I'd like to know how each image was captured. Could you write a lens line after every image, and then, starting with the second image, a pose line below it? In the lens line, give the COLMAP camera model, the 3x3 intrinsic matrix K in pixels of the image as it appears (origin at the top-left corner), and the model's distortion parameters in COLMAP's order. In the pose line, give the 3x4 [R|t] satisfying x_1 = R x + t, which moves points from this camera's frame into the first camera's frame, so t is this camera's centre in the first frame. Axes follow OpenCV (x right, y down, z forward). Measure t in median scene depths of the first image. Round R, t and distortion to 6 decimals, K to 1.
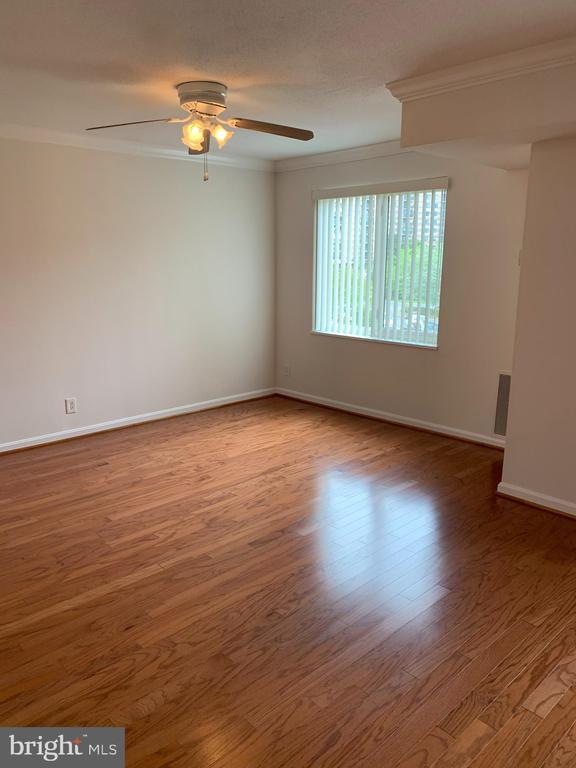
lens RADIAL K [[589.7, 0, 290.3], [0, 589.7, 382.0], [0, 0, 1]] dist [0.021159, -0.008454]
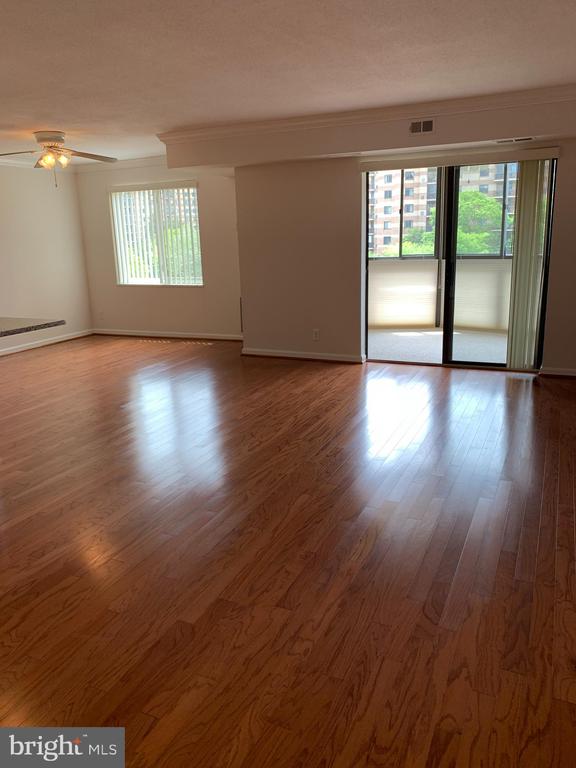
lens RADIAL K [[589.3, 0, 278.8], [0, 589.3, 372.2], [0, 0, 1]] dist [0.070891, -0.128546]
pose [[0.932655, -0.117476, 0.341108, -0.142196], [0.112319, 0.993059, 0.034905, 0.149755], [-0.342841, 0.005759, 0.939376, -0.611853]]
